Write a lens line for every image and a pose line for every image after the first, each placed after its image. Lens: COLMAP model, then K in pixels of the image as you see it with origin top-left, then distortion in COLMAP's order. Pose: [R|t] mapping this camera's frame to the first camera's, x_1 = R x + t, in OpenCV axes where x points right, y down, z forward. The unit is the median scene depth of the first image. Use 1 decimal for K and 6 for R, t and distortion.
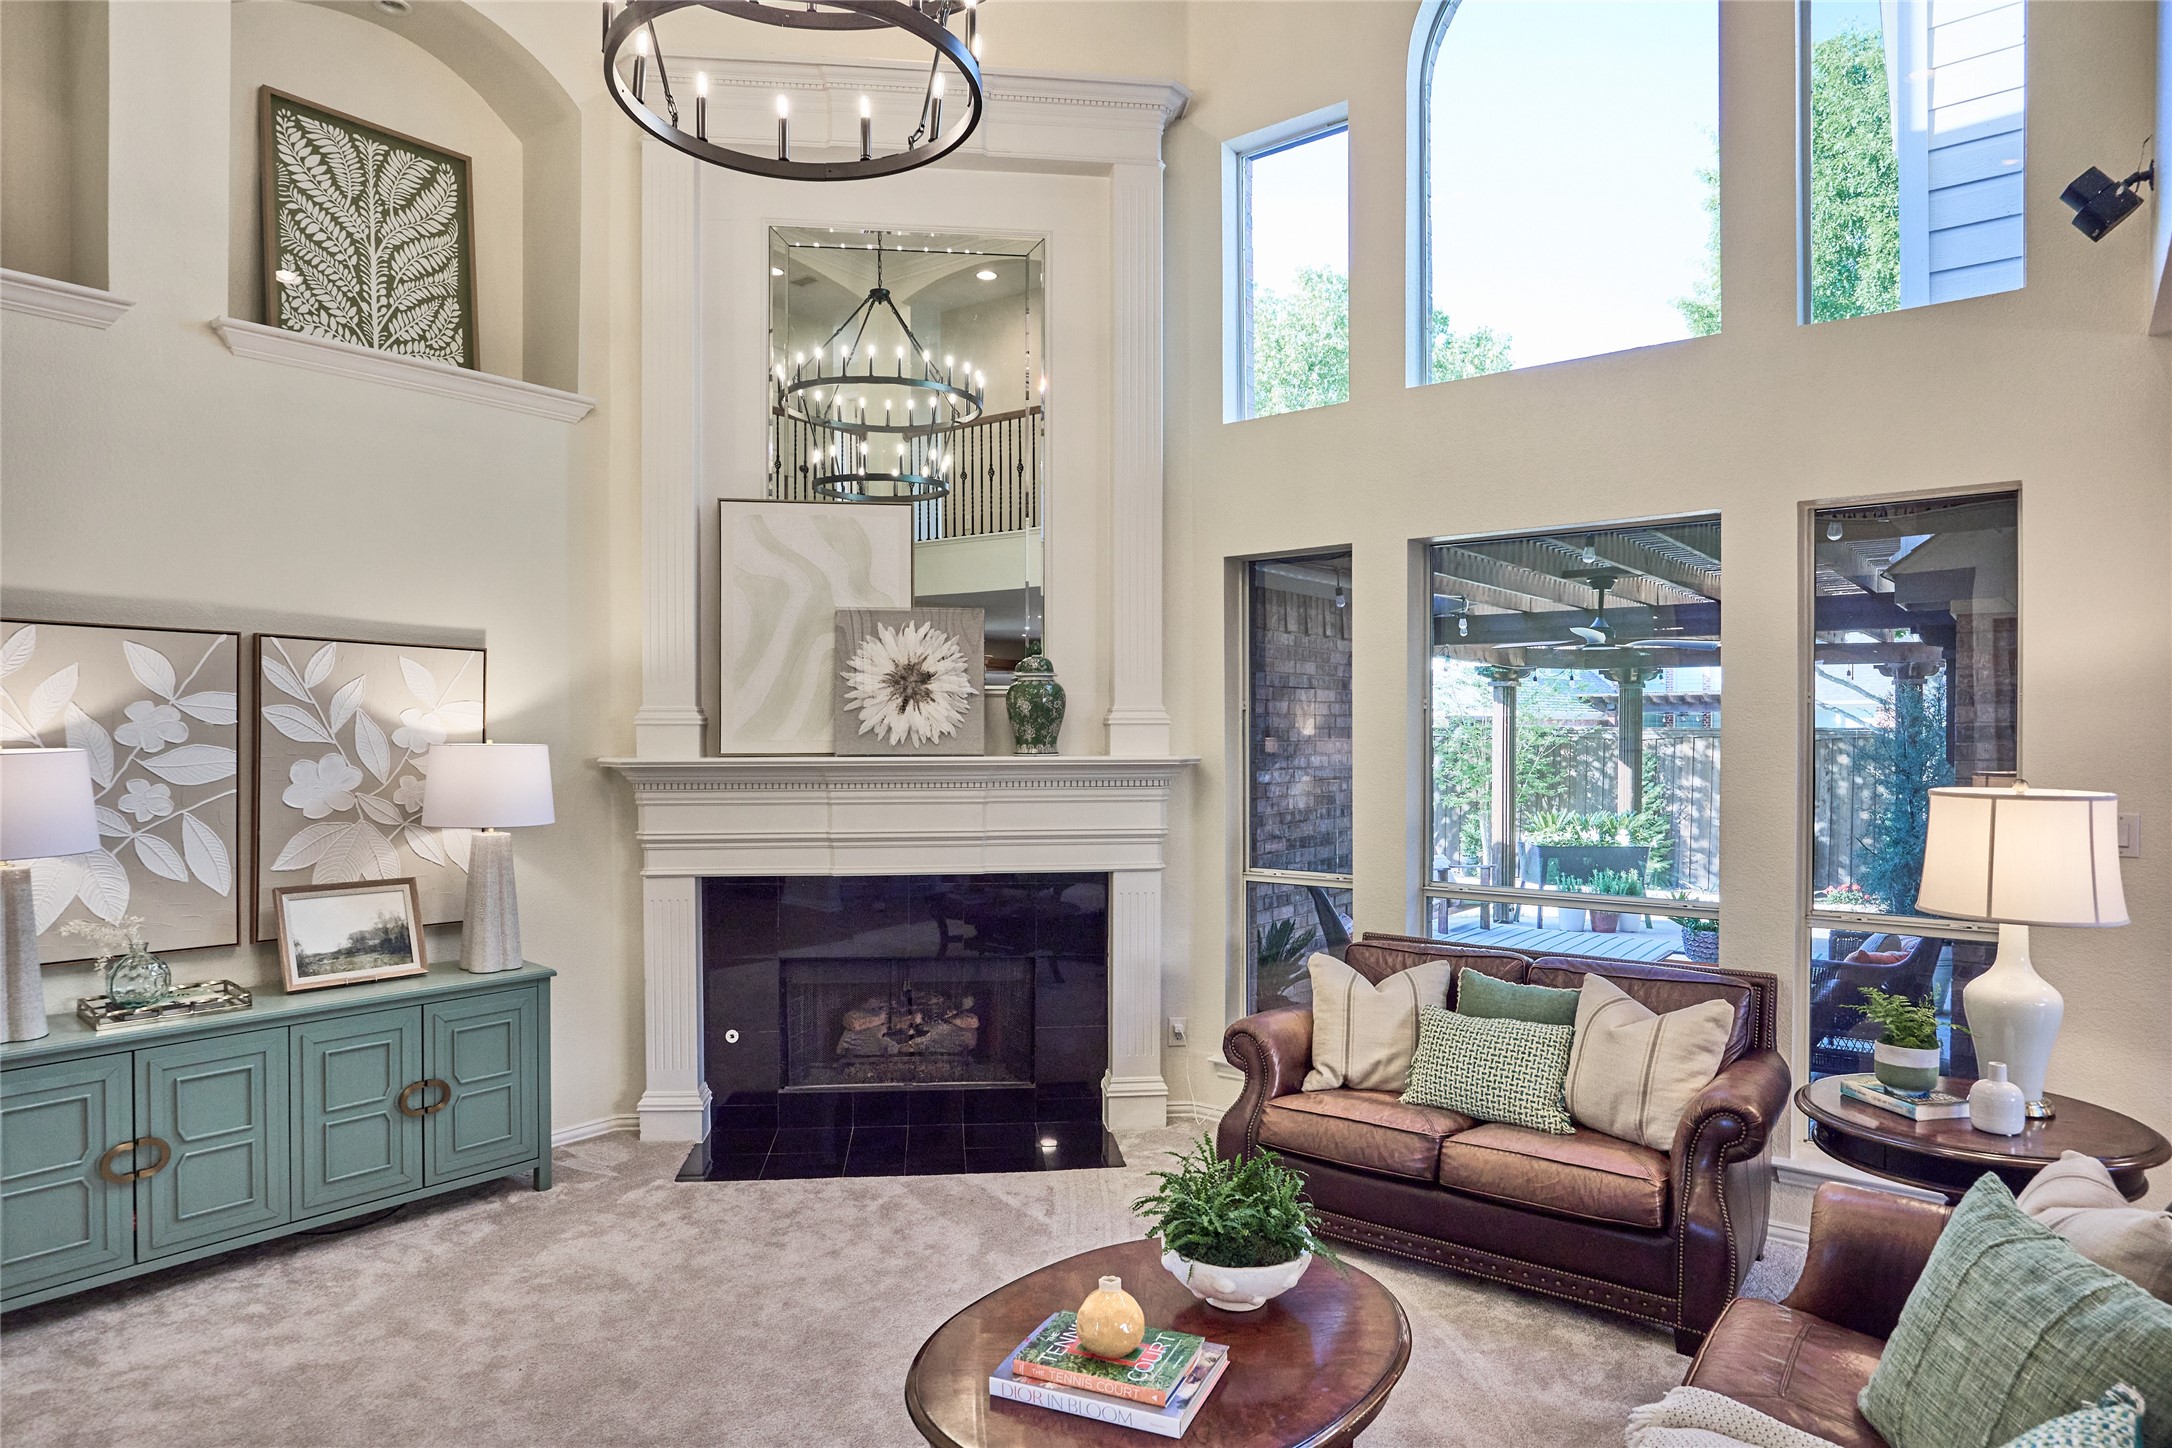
lens RADIAL K [[1257.4, 0, 1089.5], [0, 1257.4, 749.0], [0, 0, 1]] dist [-0.040386, 0.016313]
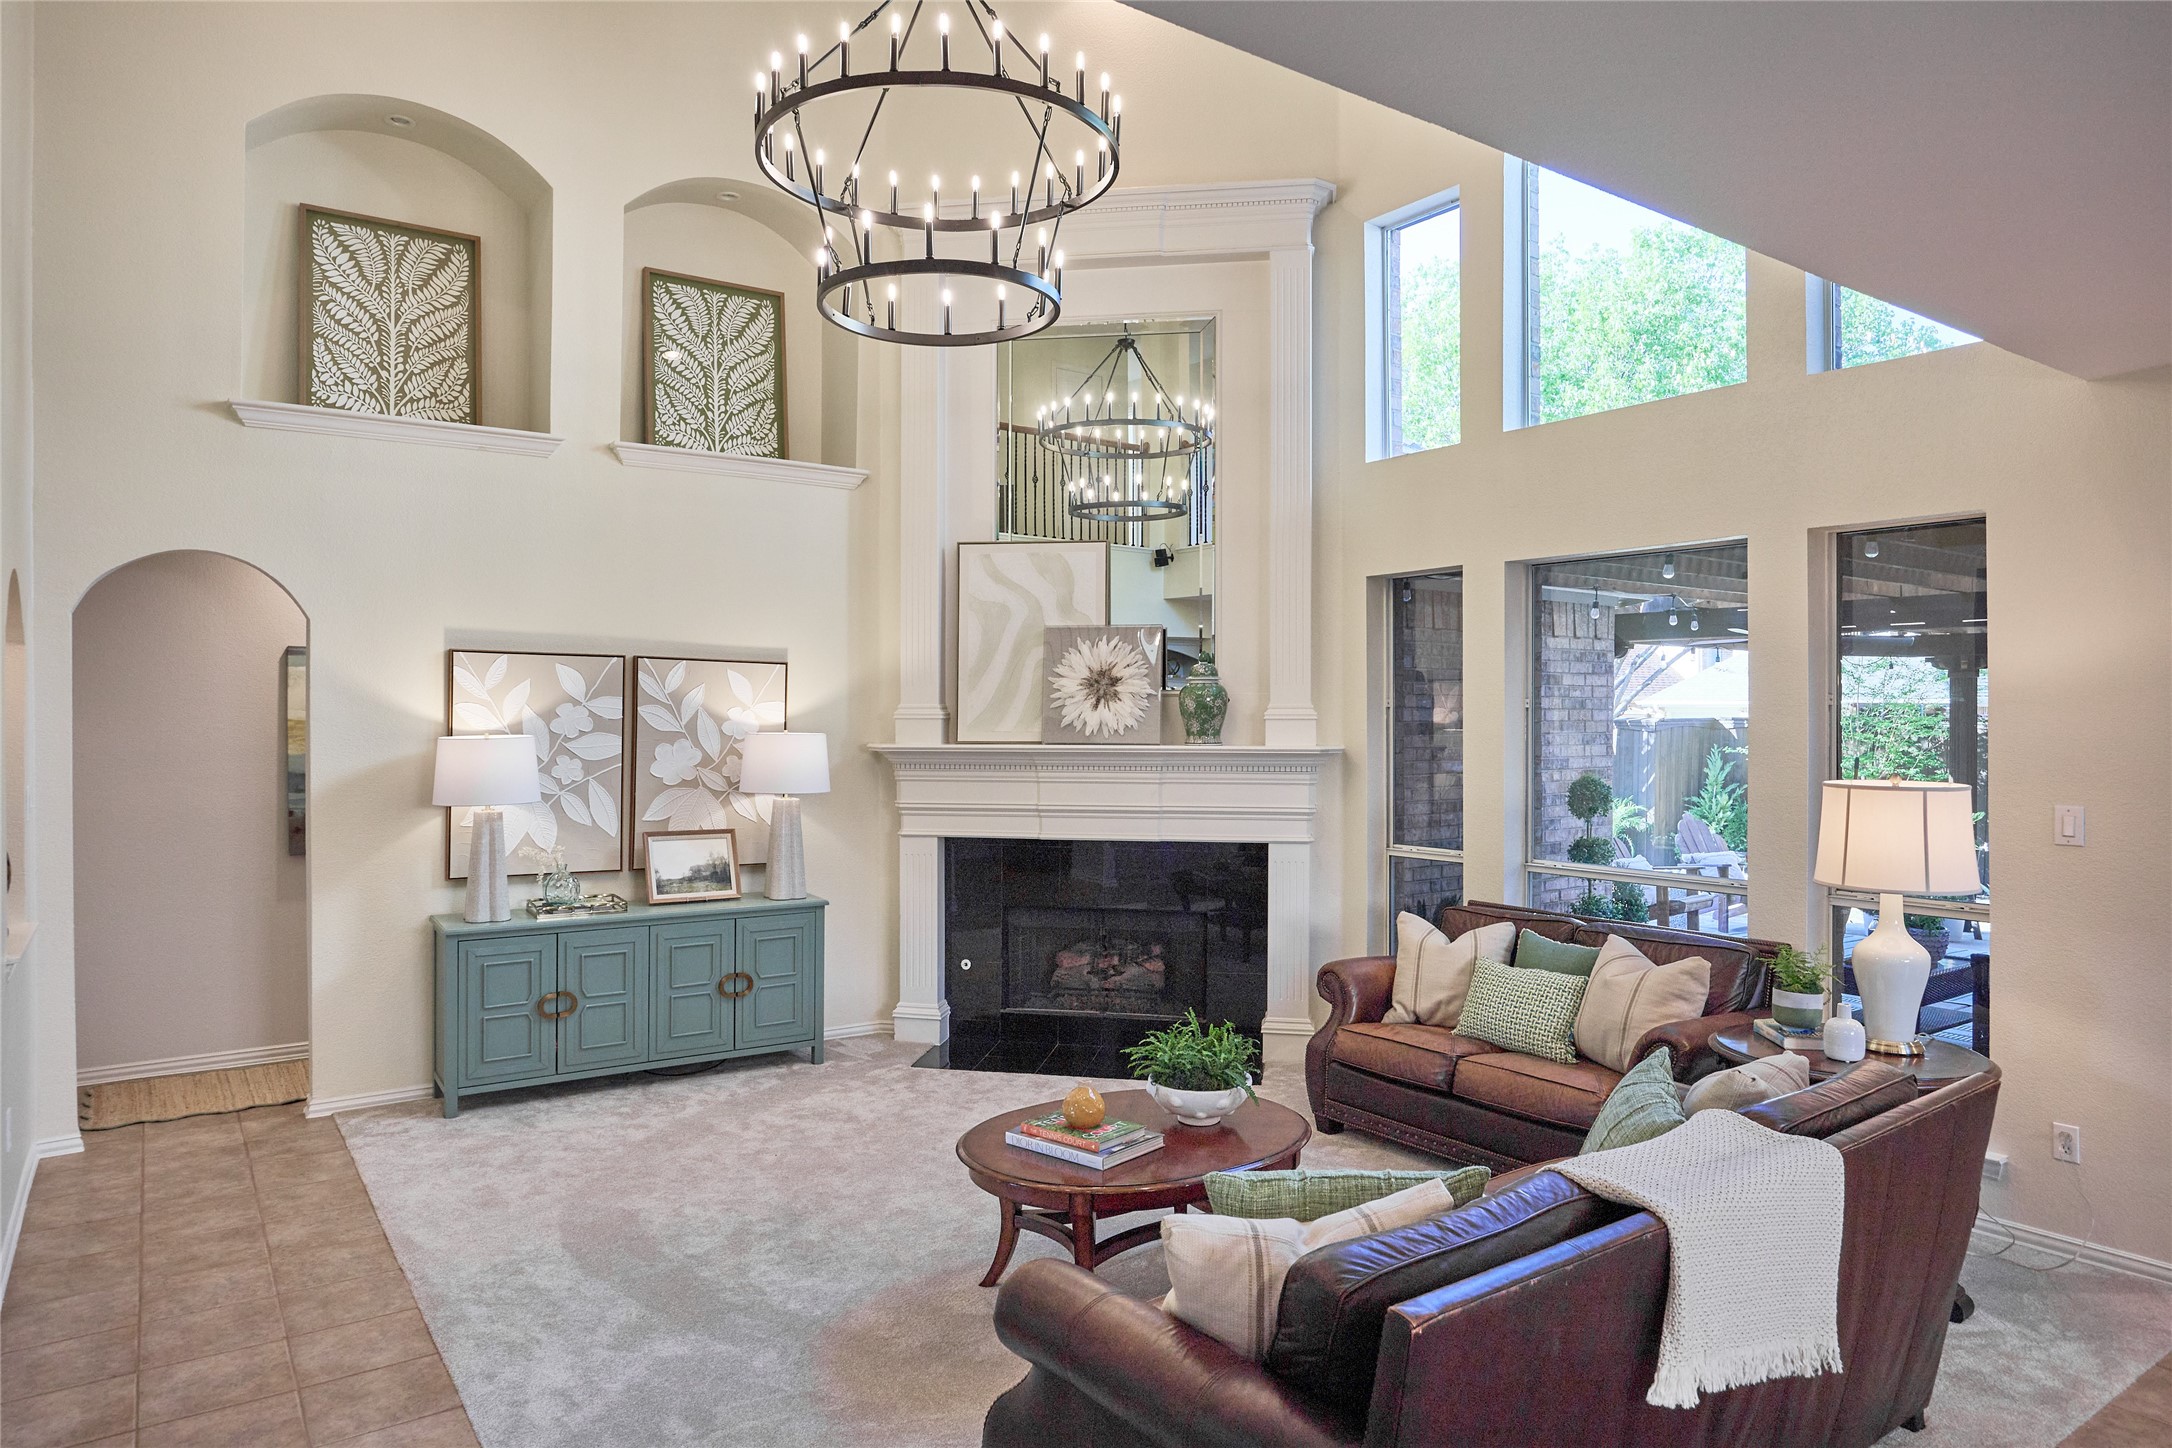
lens RADIAL K [[1340.1, 0, 1085.6], [0, 1340.1, 711.4], [0, 0, 1]] dist [-0.031927, 0.000054]
pose [[0.958731, 0.002042, -0.284307, 0.249456], [-0.007116, 0.999833, -0.016815, -0.005515], [0.284226, 0.018144, 0.958586, -0.312256]]
